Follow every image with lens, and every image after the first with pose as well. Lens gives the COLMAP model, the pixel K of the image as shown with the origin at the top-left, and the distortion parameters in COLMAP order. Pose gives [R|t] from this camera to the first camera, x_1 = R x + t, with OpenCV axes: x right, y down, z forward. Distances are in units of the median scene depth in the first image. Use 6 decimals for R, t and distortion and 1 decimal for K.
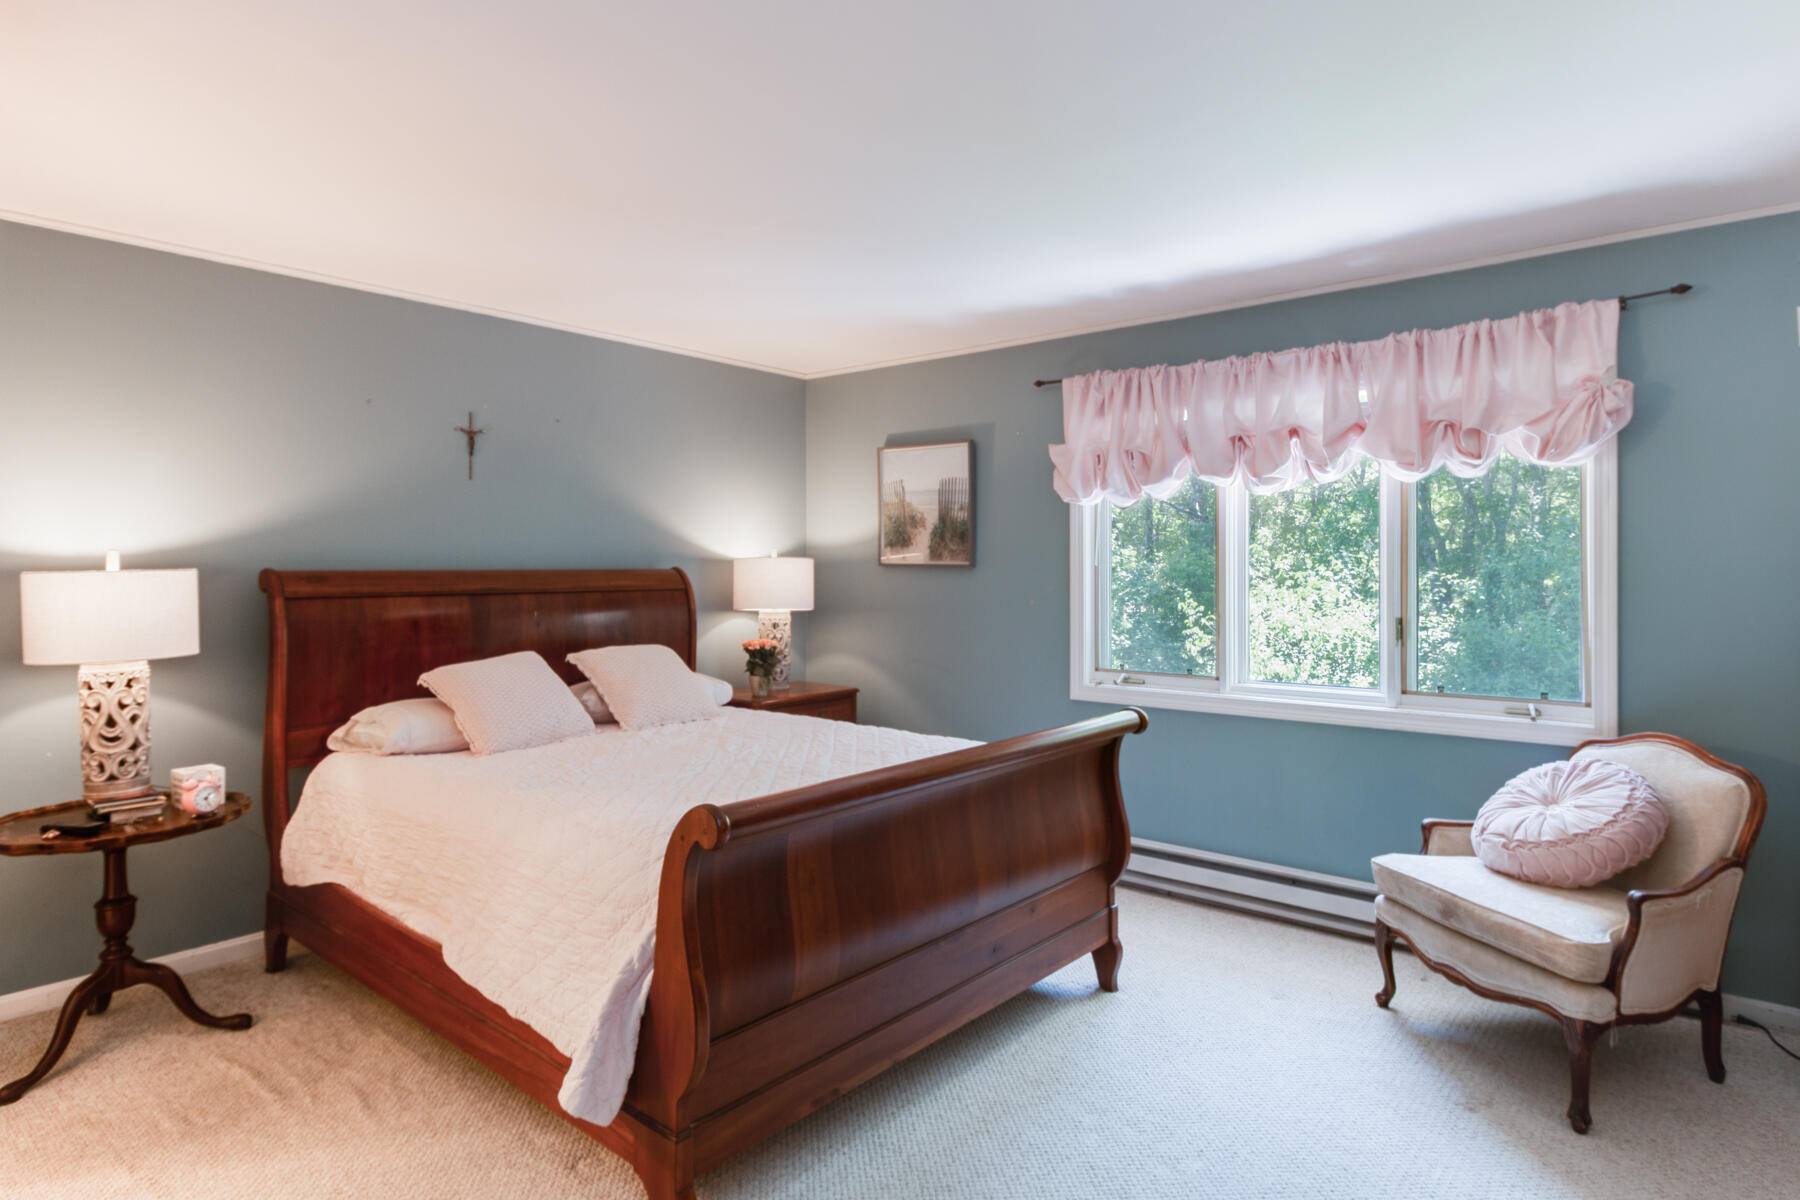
lens RADIAL K [[994.1, 0, 894.7], [0, 994.1, 580.3], [0, 0, 1]] dist [0.001452, -0.000318]
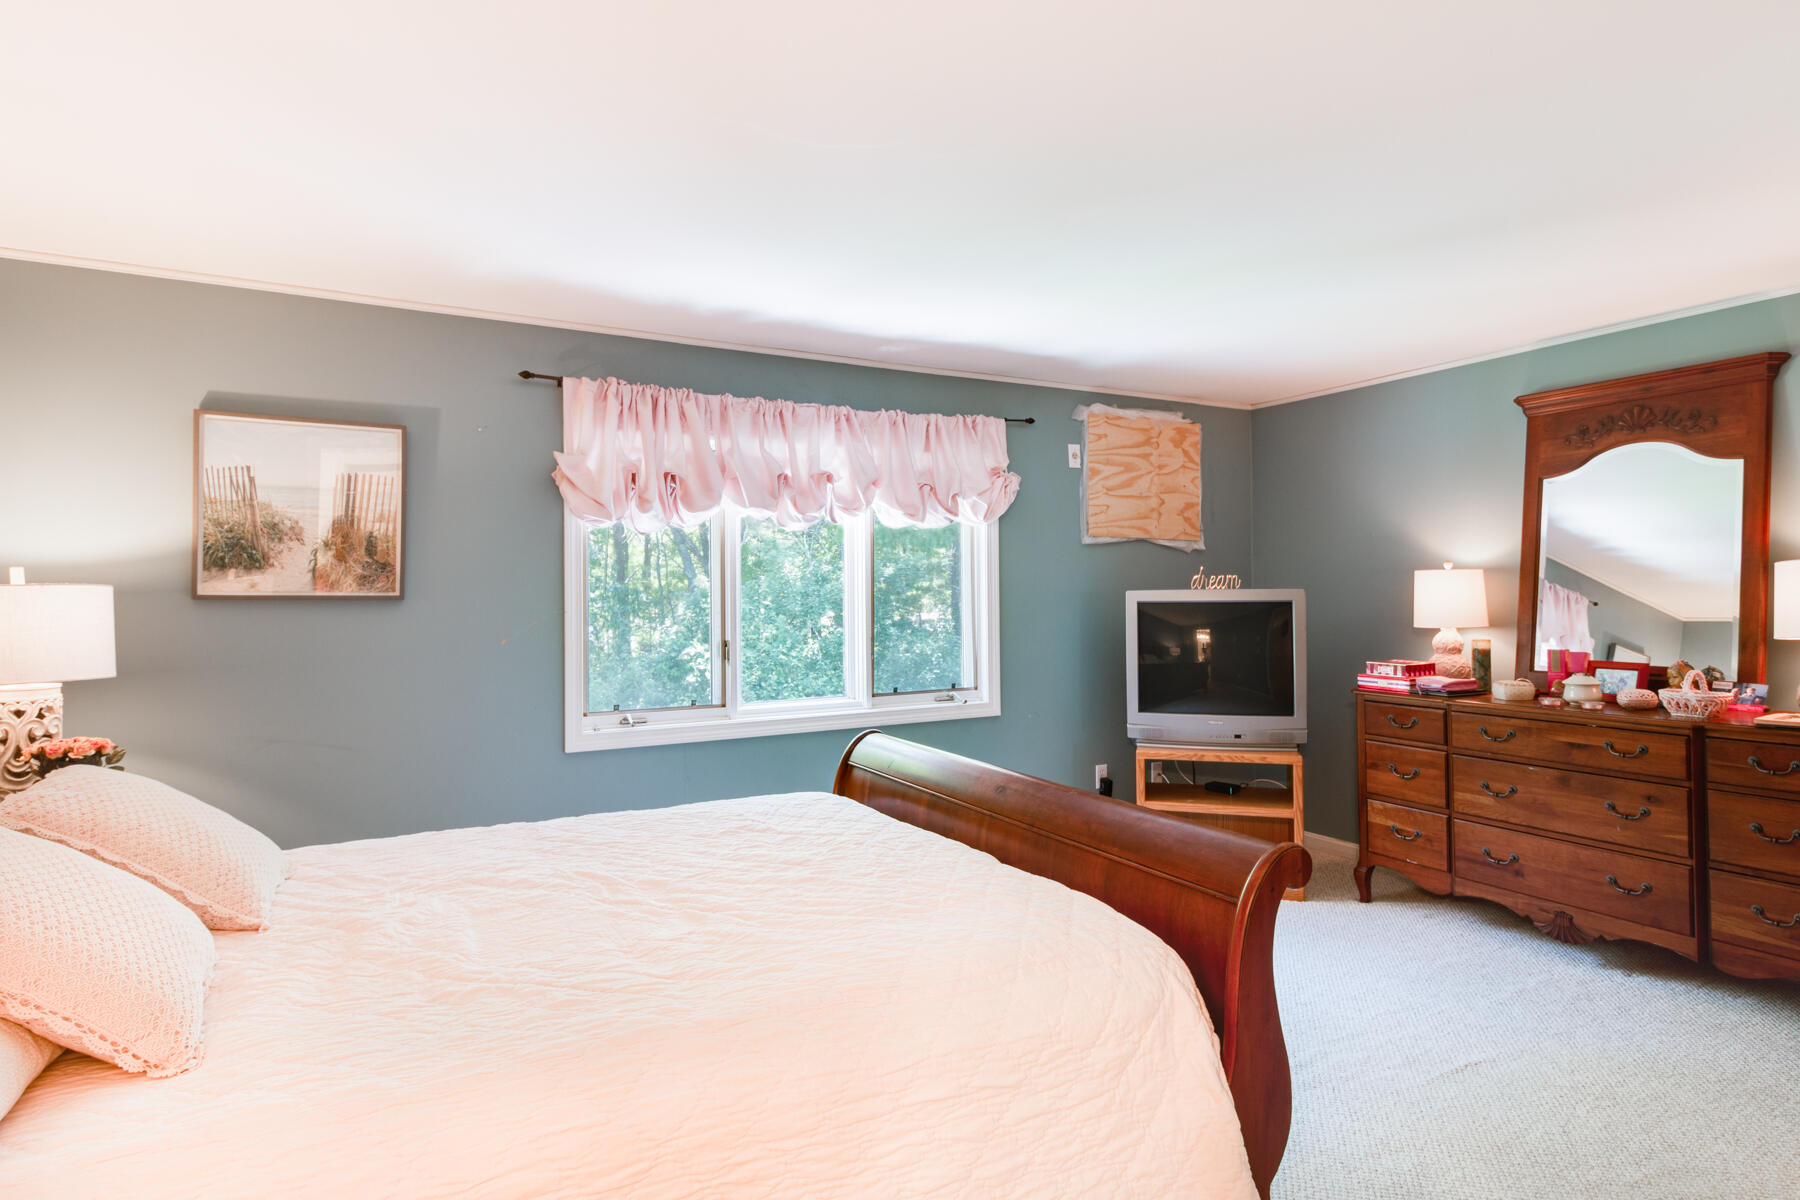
lens RADIAL K [[994.1, 0, 894.7], [0, 994.1, 580.3], [0, 0, 1]] dist [0.001452, -0.000318]
pose [[0.340629, 0.010538, 0.940139, -0.548331], [0.021216, 0.999596, -0.018891, -0.006532], [-0.939958, 0.026381, 0.340268, 0.461179]]
